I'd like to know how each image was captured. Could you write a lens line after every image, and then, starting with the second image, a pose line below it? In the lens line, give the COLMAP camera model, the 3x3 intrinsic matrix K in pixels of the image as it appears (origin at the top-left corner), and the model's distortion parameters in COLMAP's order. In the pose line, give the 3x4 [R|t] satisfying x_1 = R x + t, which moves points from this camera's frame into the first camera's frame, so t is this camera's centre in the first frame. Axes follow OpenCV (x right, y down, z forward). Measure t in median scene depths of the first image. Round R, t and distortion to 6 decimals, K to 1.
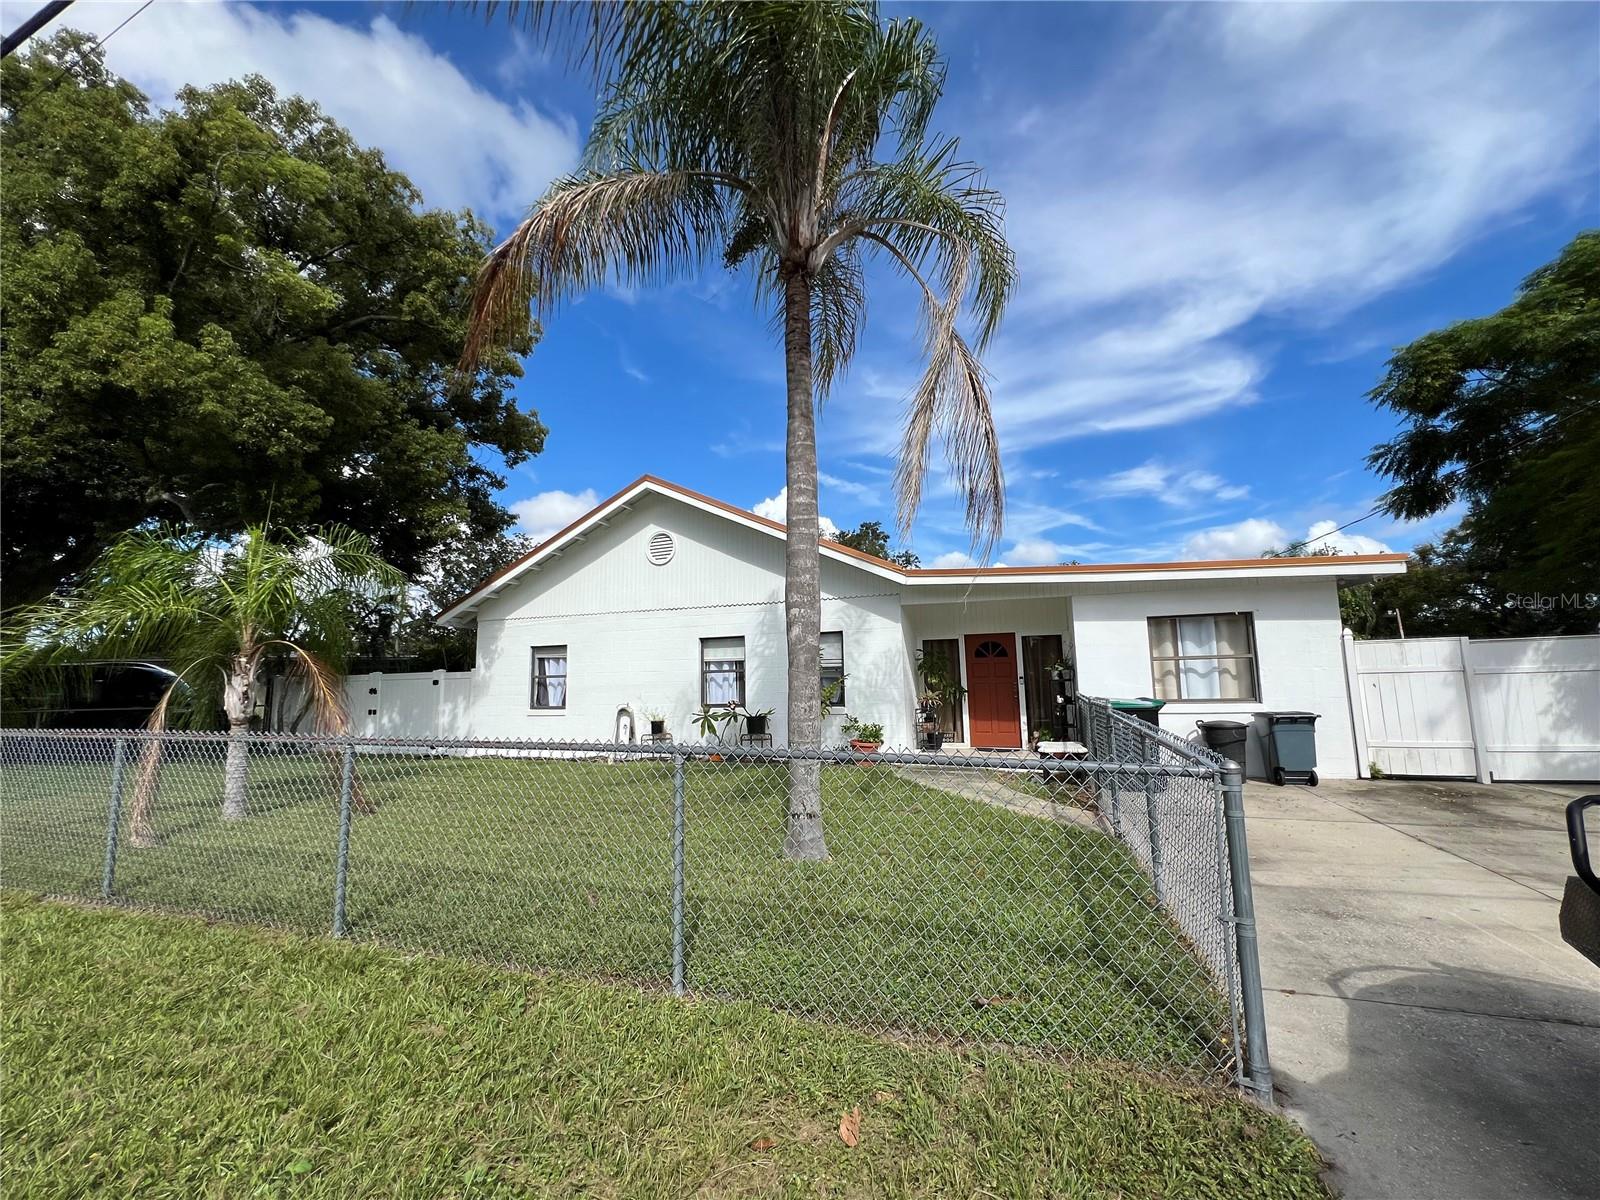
lens RADIAL K [[635.6, 0, 801.8], [0, 635.6, 600.9], [0, 0, 1]] dist [-0.001395, 0.000398]
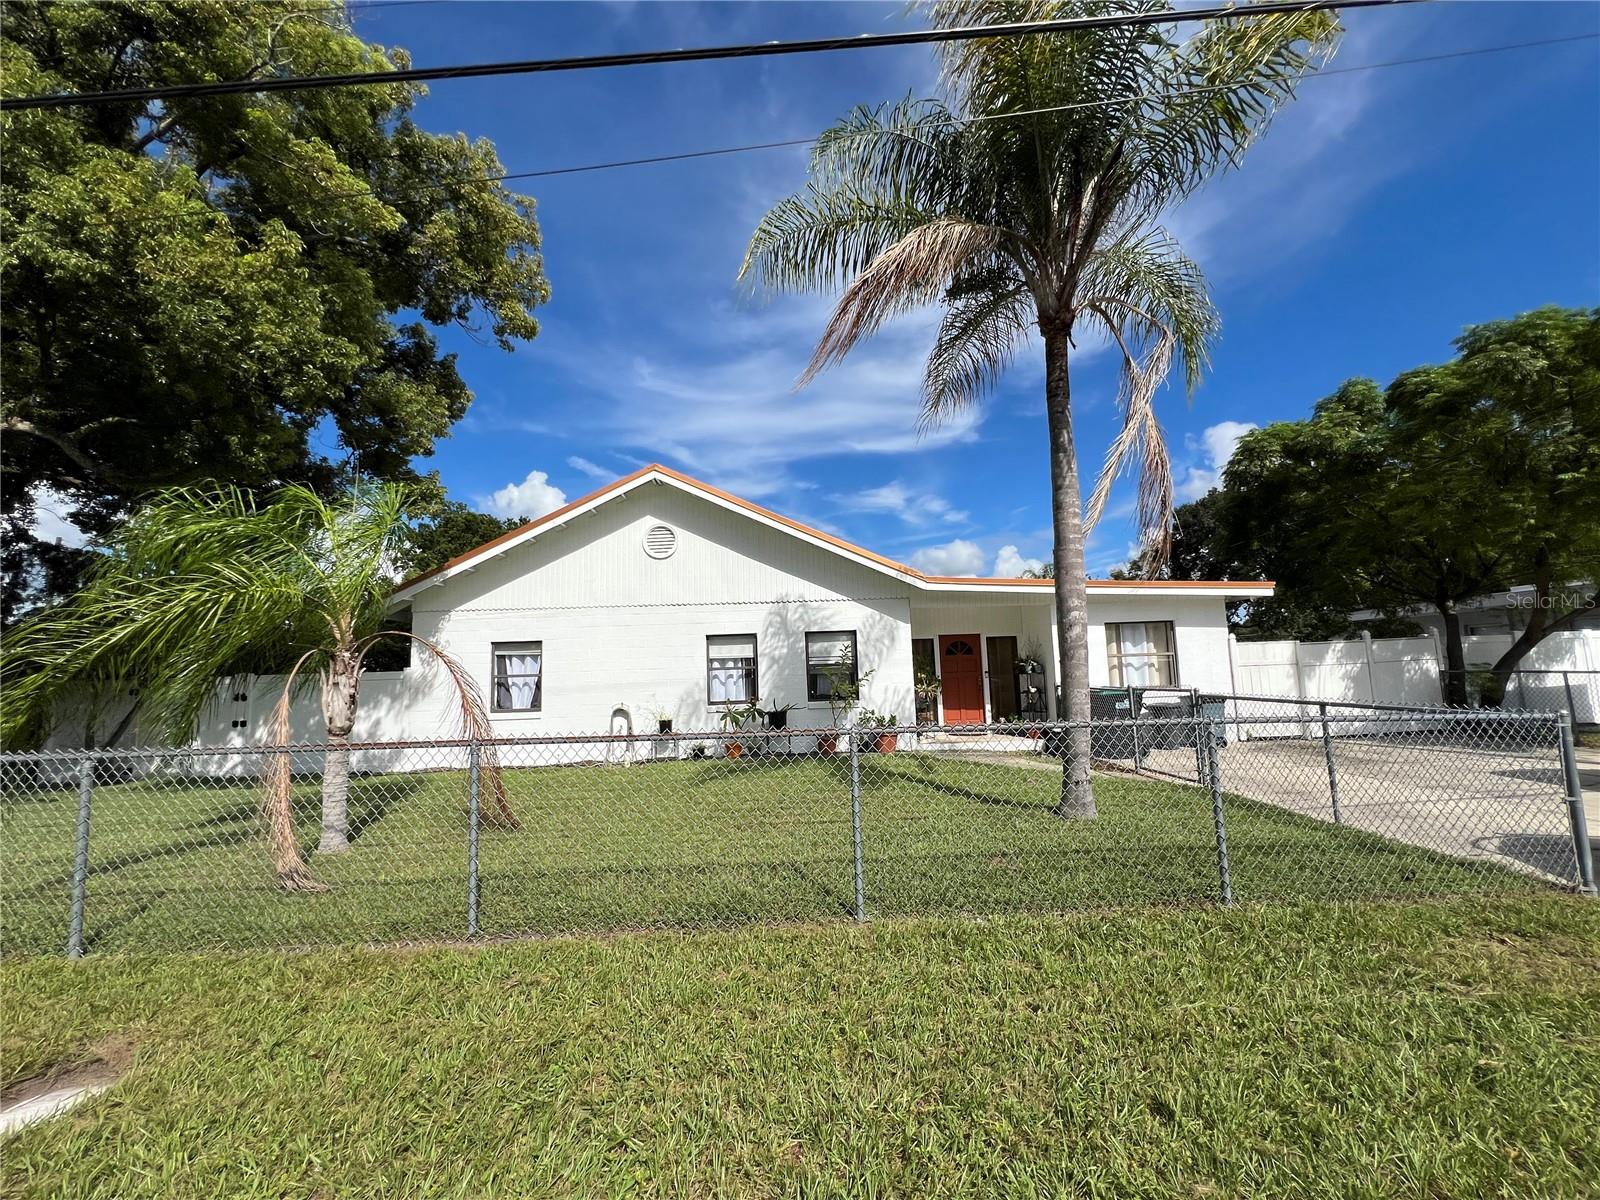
lens RADIAL K [[642.9, 0, 799.6], [0, 642.9, 603.6], [0, 0, 1]] dist [-0.001051, 0.000322]
pose [[0.935454, 0.030024, 0.352171, -0.377074], [-0.032069, 0.999486, -0.000028, 0.005176], [-0.351991, -0.011267, 0.935936, 0.017292]]
